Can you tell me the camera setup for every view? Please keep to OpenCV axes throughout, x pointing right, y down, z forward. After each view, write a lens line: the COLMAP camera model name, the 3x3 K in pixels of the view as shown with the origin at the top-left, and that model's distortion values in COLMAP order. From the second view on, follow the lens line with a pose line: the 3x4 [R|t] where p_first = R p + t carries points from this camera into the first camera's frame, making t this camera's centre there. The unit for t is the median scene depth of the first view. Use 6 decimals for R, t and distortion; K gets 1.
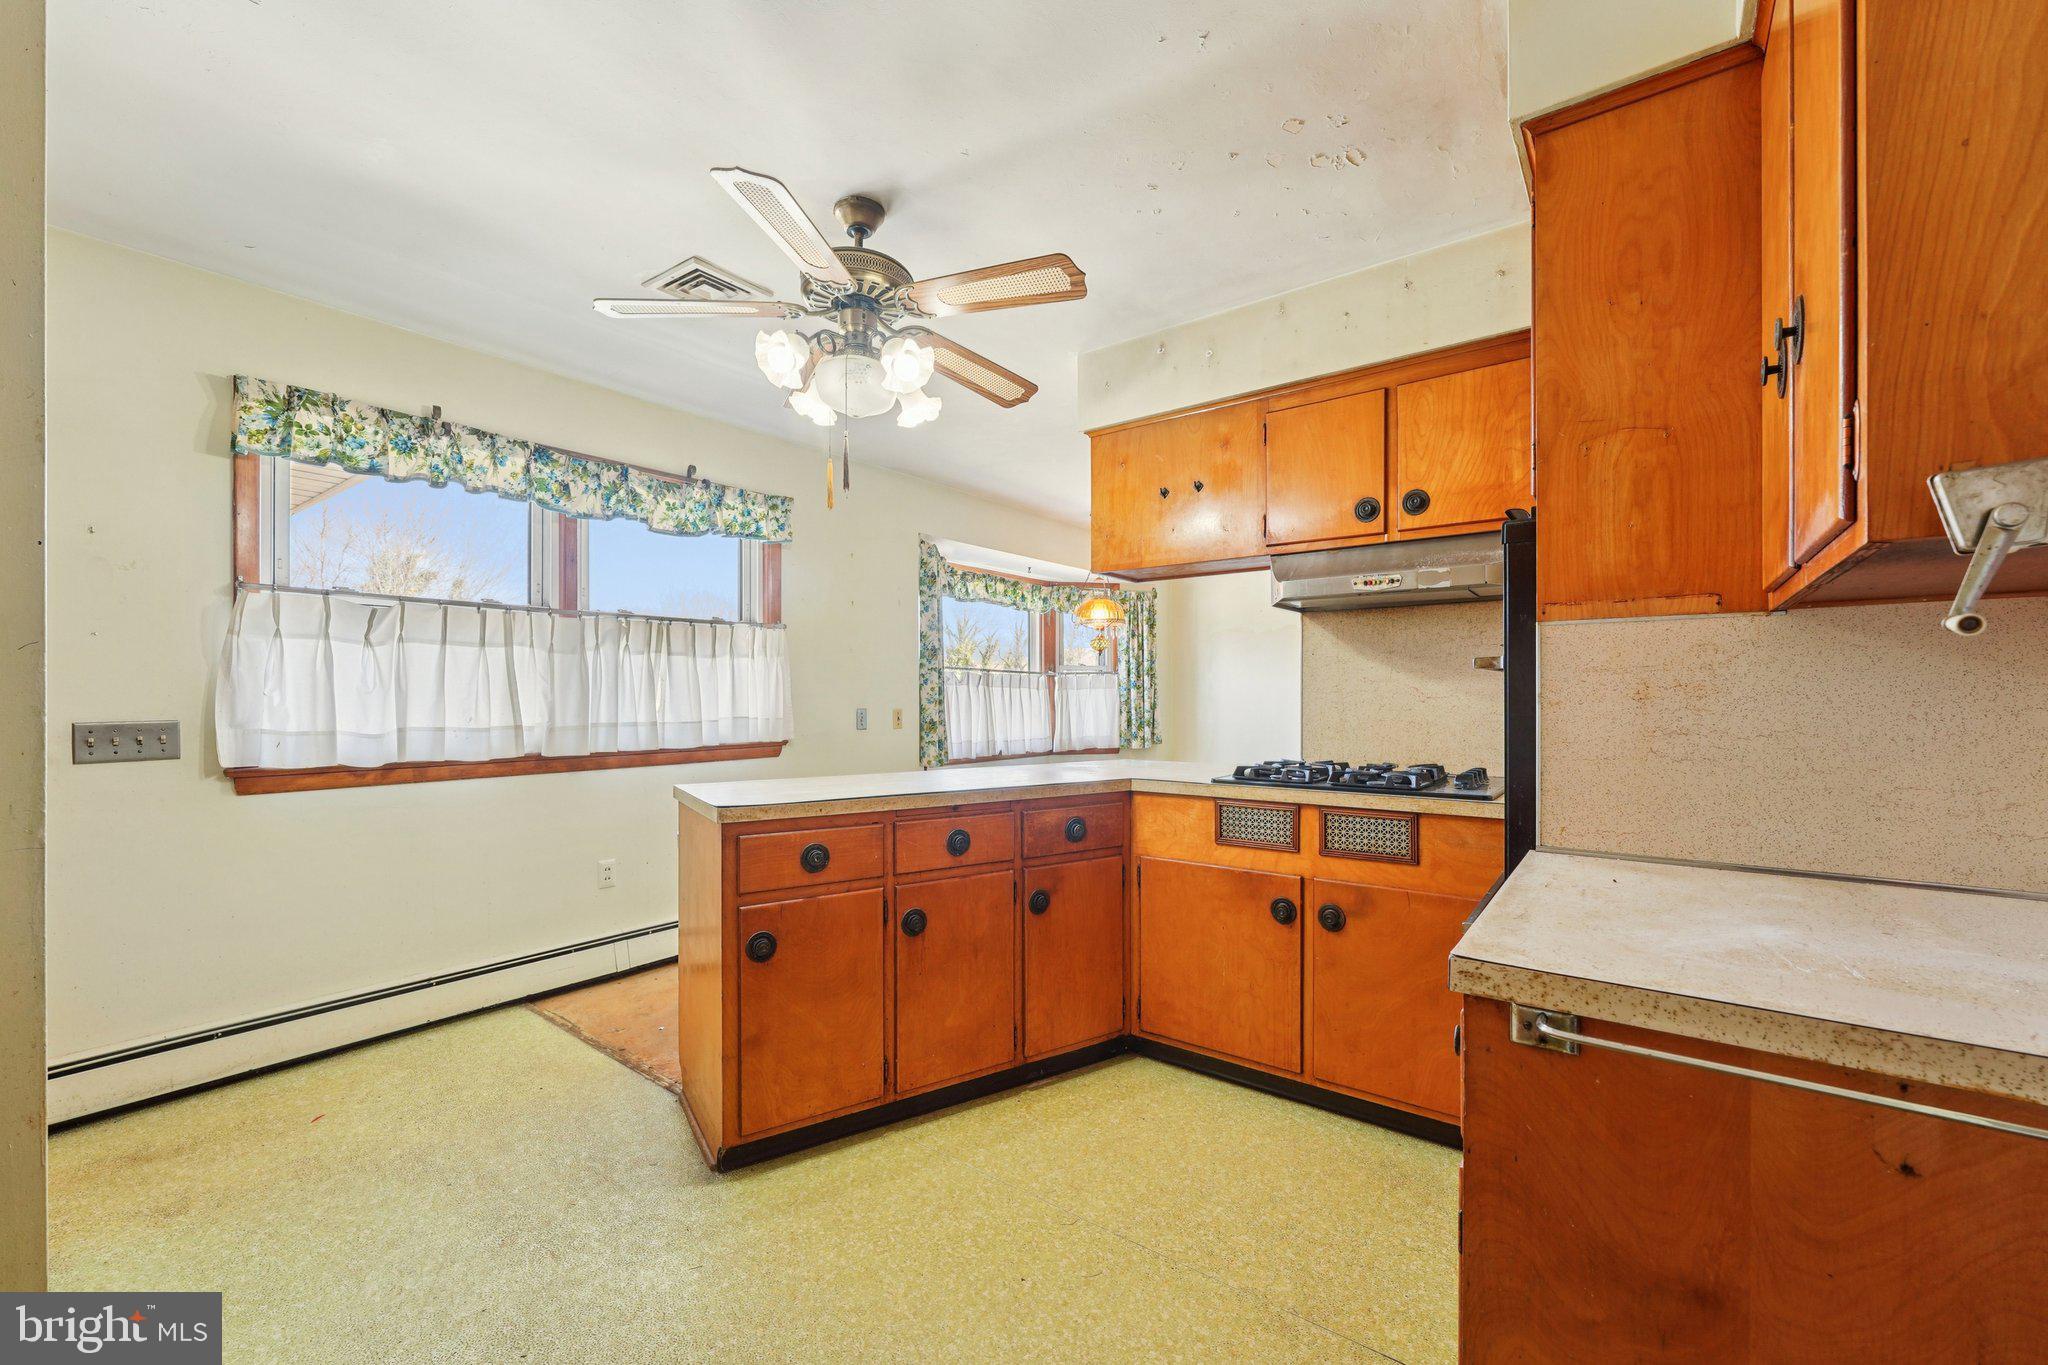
lens RADIAL K [[826.4, 0, 1022.0], [0, 826.4, 703.7], [0, 0, 1]] dist [-0.002399, 0.001035]
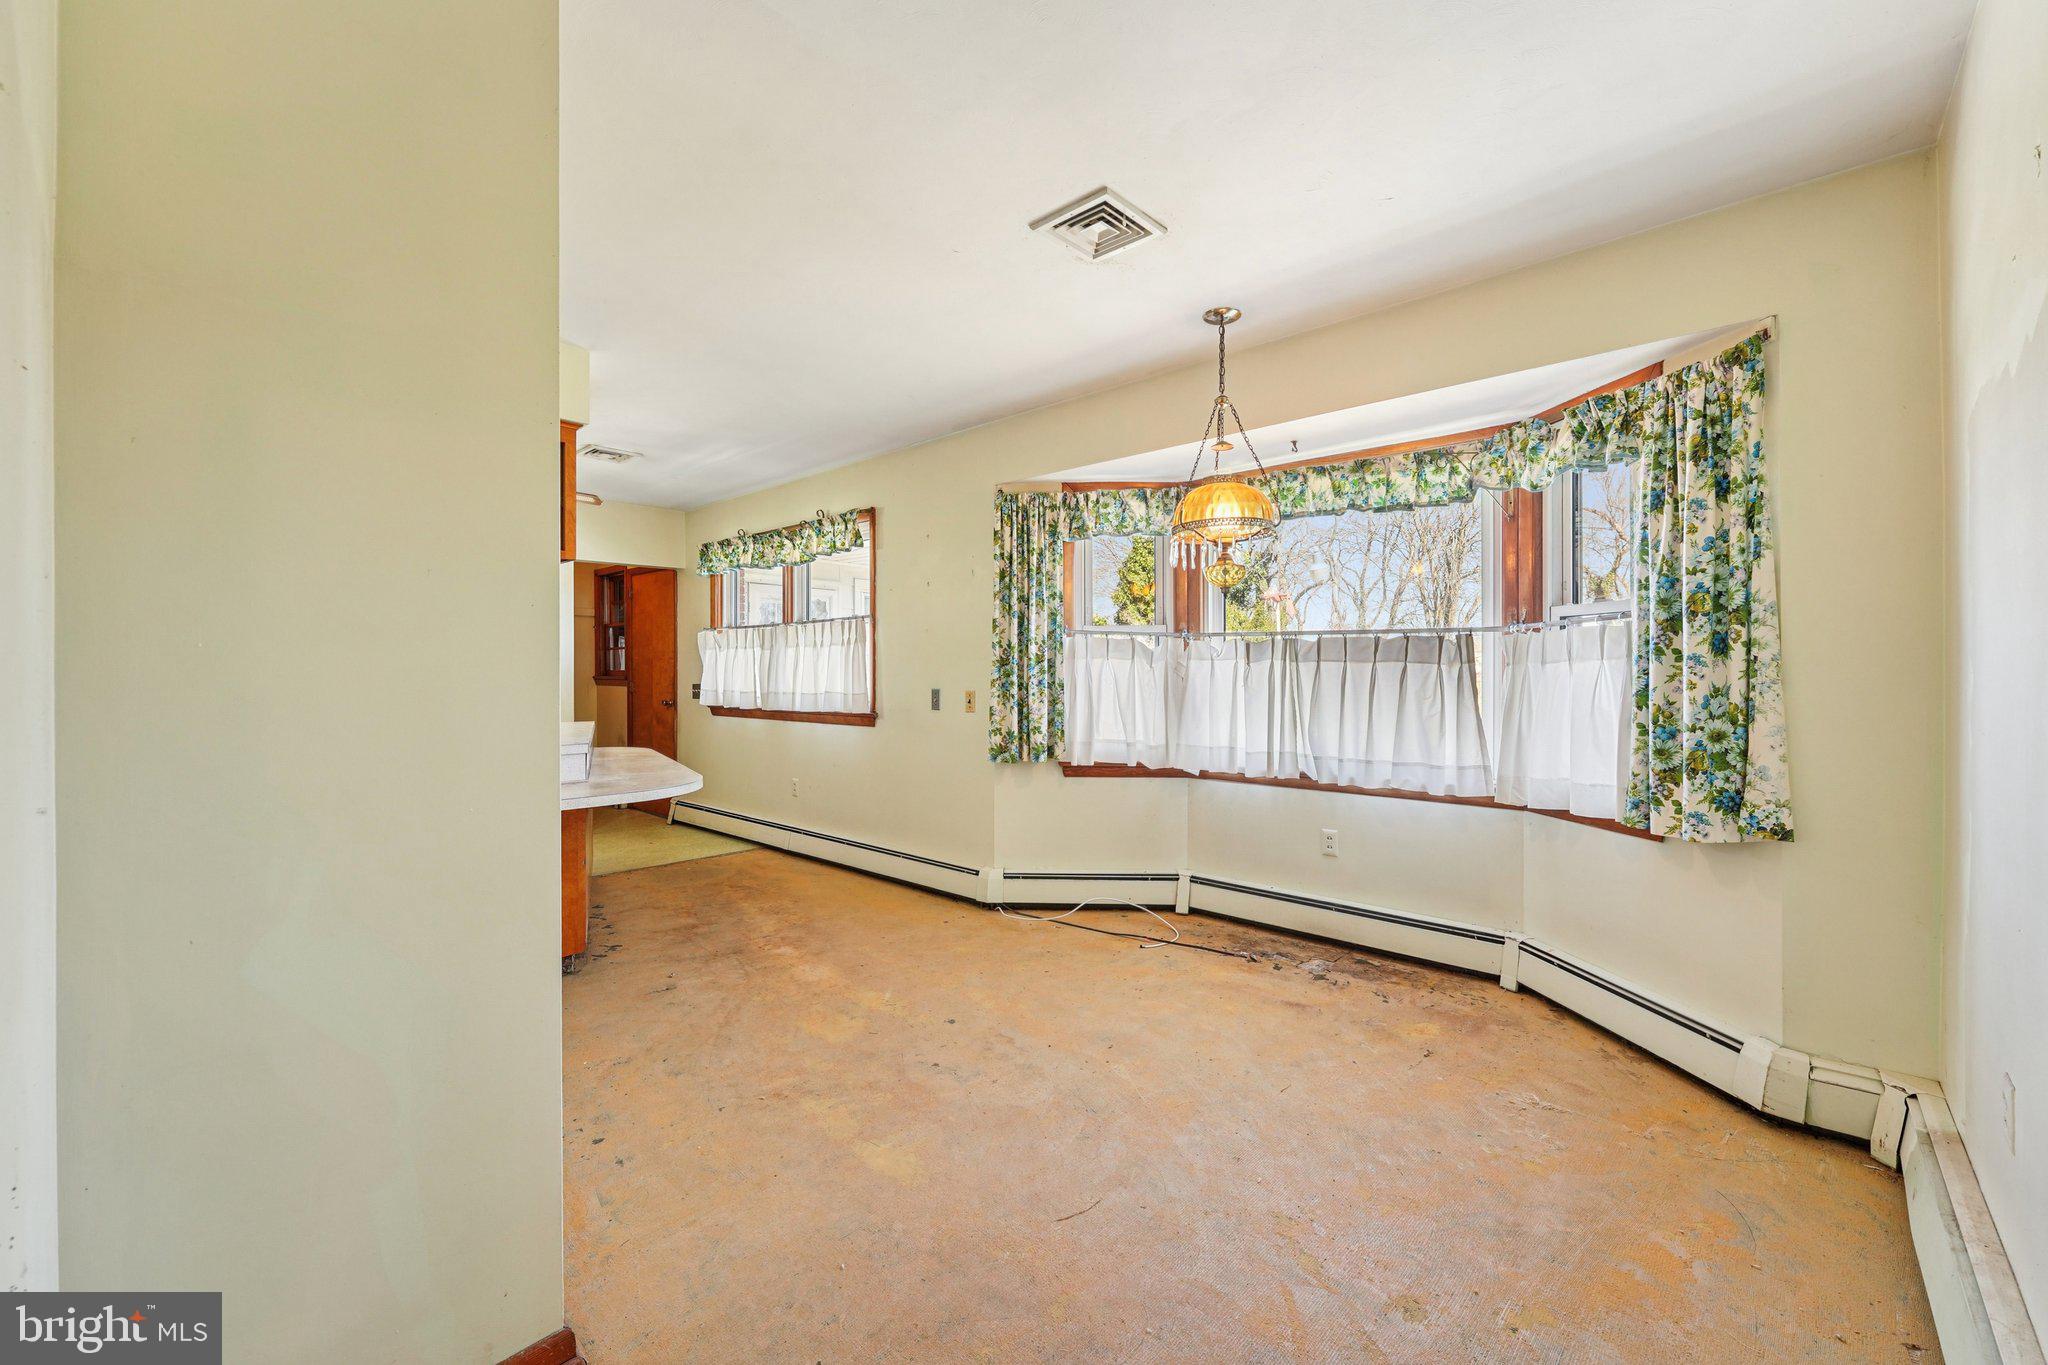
lens RADIAL K [[826.4, 0, 1024.0], [0, 826.4, 669.9], [0, 0, 1]] dist [-0.002399, 0.001035]
pose [[-0.091212, -0.001753, -0.995830, 0.508018], [-0.009499, 0.999954, -0.000890, -0.010887], [0.995786, 0.009378, -0.091224, 0.782395]]
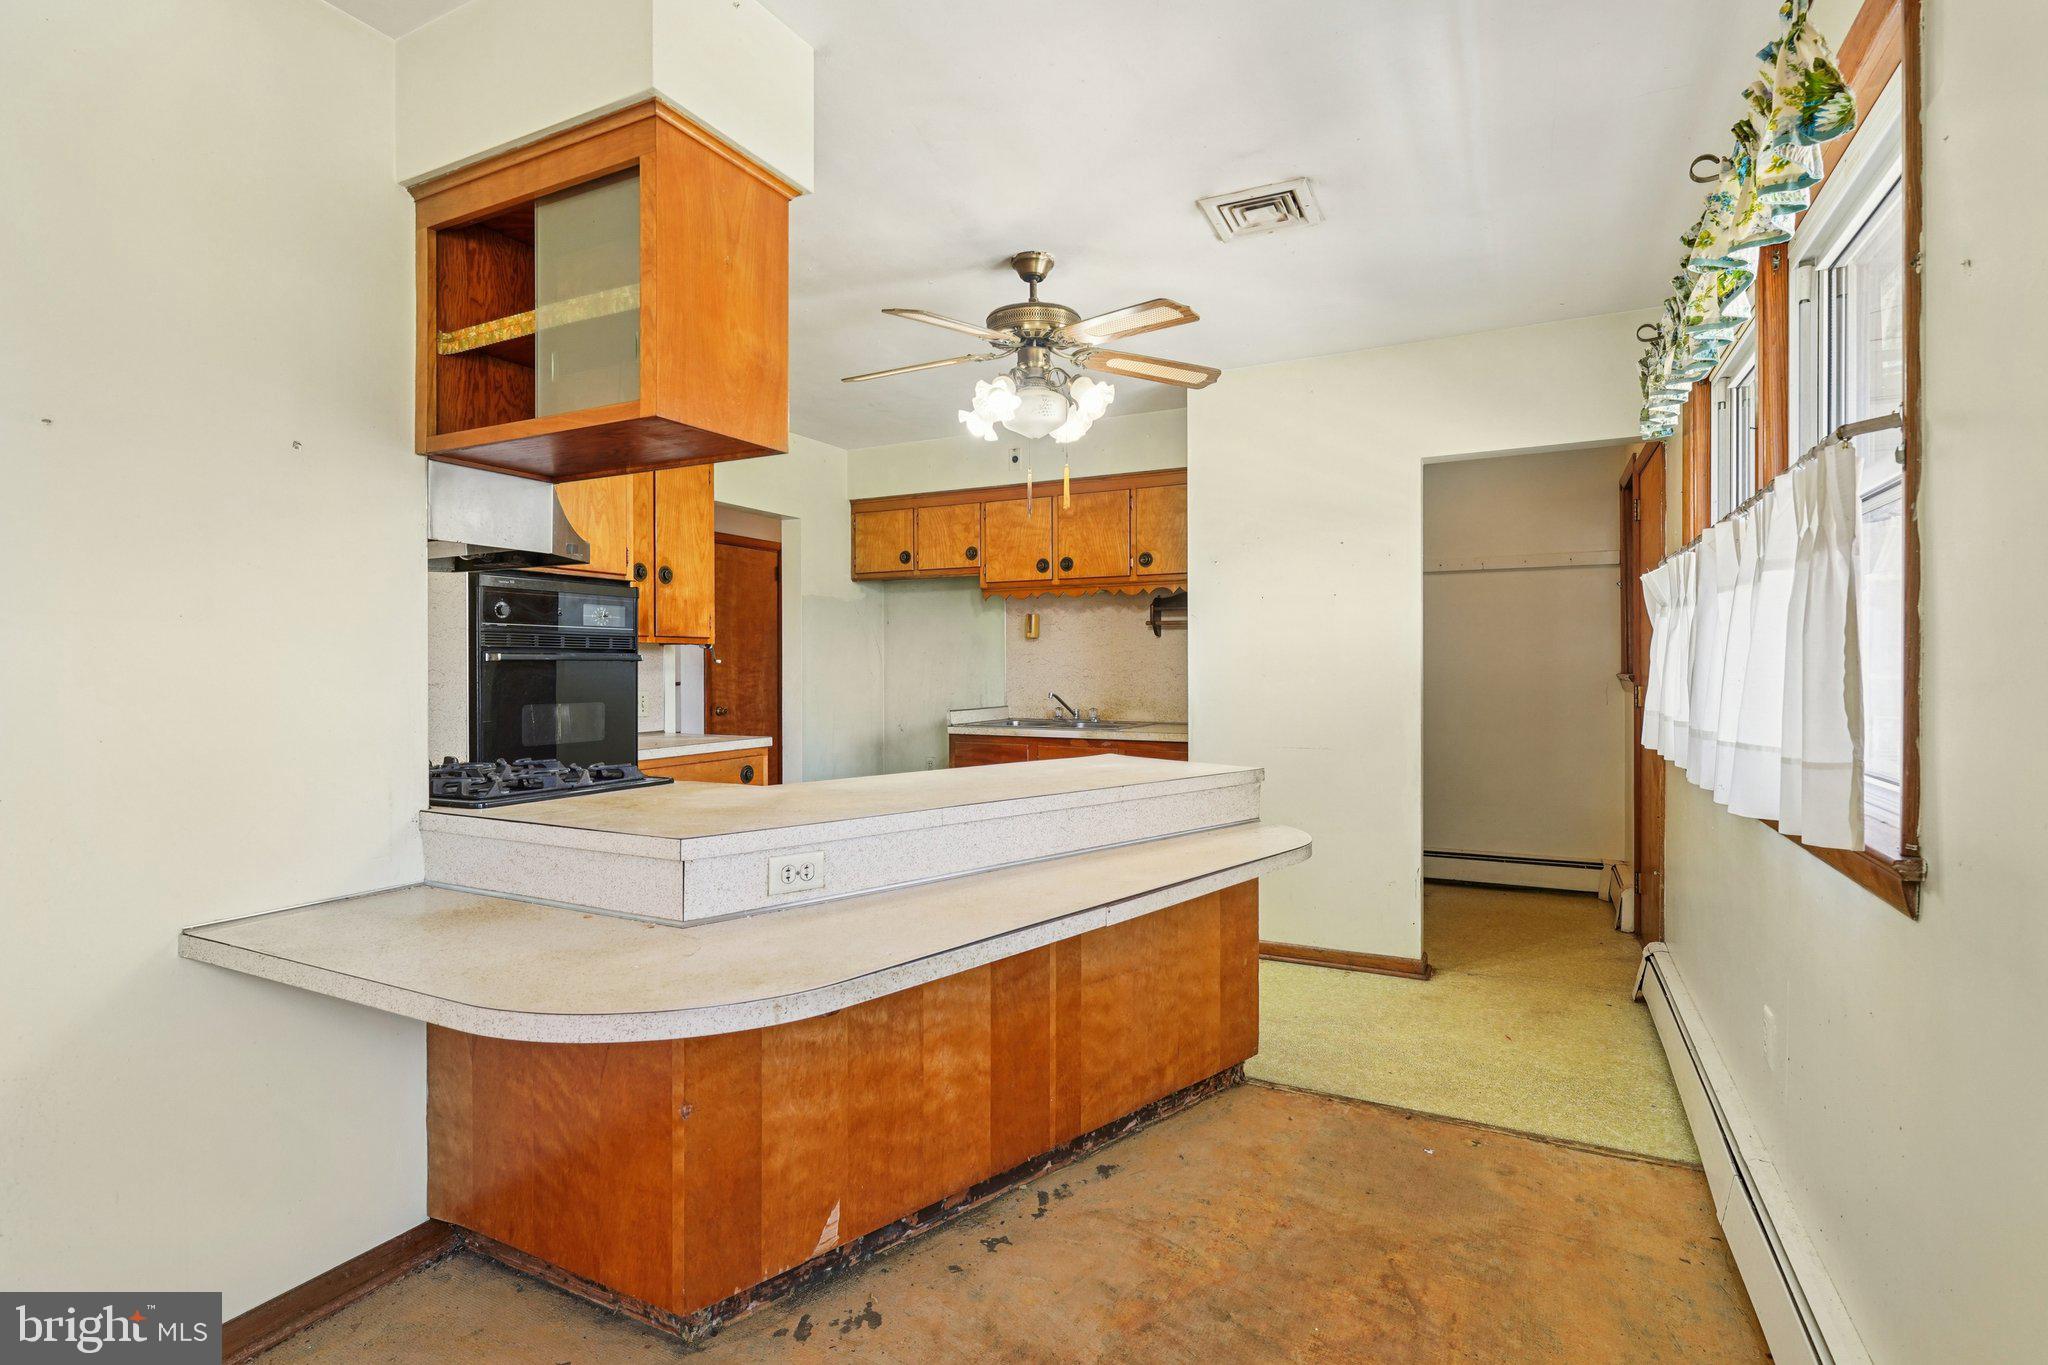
lens RADIAL K [[980.6, 0, 1033.2], [0, 980.6, 677.3], [0, 0, 1]] dist [-0.003482, -0.000105]
pose [[-0.981467, 0.005297, -0.191557, 0.020147], [0.001070, 0.999754, 0.022163, -0.011658], [0.191627, 0.021547, -0.981231, 0.740968]]
